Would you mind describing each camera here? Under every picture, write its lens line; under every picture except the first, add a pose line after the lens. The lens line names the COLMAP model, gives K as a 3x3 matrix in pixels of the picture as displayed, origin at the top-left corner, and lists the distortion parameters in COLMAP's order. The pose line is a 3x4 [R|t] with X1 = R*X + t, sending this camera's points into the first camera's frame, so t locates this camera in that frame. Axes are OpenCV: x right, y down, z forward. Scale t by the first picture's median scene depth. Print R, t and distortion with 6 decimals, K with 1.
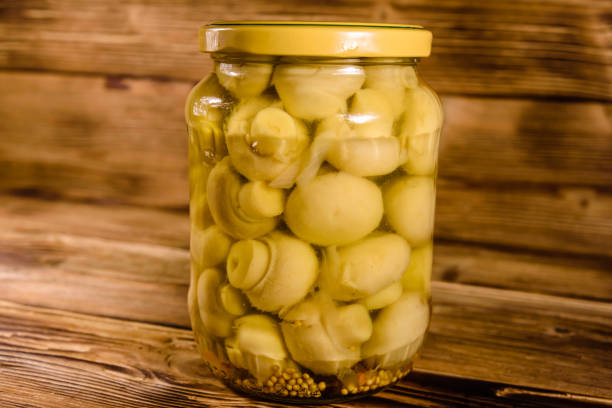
lens RADIAL K [[802.9, 0, 306.0], [0, 802.9, 204.0], [0, 0, 1]] dist [0.026875, 0.038640]
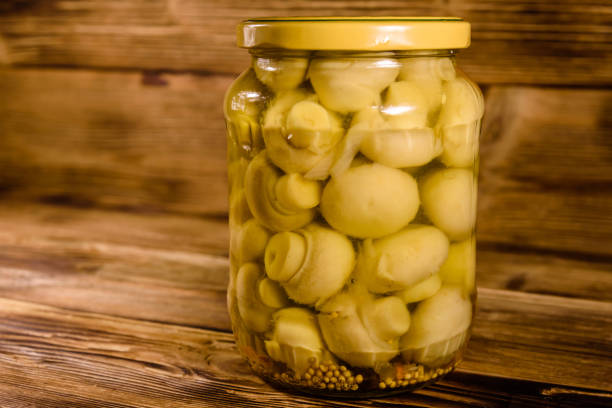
lens RADIAL K [[1040.2, 0, 303.8], [0, 1040.2, 204.4], [0, 0, 1]] dist [0.005030, 0.202072]
pose [[0.996389, -0.004978, -0.084756, 0.057255], [0.002871, 0.999684, -0.024971, 0.039004], [0.084854, 0.024637, 0.996089, -0.276043]]
